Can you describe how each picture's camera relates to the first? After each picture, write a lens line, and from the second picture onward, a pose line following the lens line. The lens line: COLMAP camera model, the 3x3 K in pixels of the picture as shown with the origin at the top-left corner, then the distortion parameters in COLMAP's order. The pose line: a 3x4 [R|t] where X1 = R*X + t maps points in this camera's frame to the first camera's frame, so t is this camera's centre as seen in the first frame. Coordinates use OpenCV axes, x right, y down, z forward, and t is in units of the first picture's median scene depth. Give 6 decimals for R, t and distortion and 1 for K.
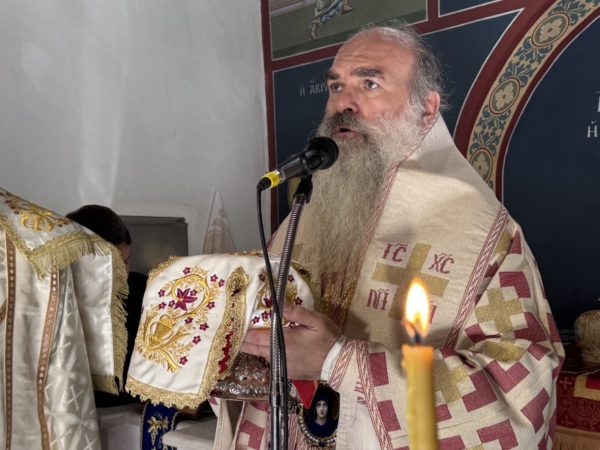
lens RADIAL K [[814.5, 0, 300.0], [0, 814.5, 225.0], [0, 0, 1]] dist [0.109052, -0.063054]
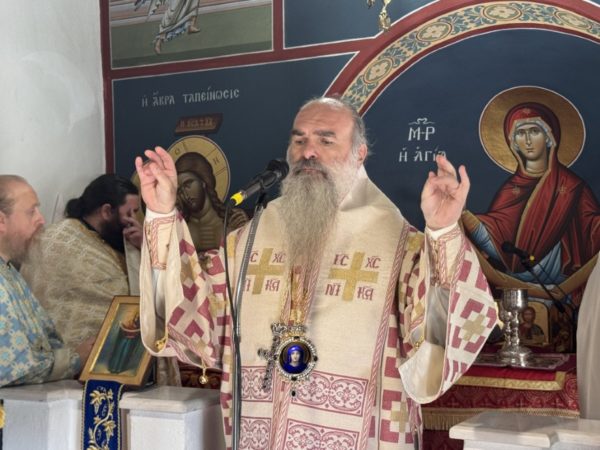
lens RADIAL K [[946.6, 0, 285.9], [0, 946.6, 222.3], [0, 0, 1]] dist [0.186765, 0.021965]
pose [[0.960246, 0.025693, 0.277970, -0.189682], [-0.023278, 0.999657, -0.011985, -0.000629], [-0.278182, 0.005038, 0.960515, -0.258507]]
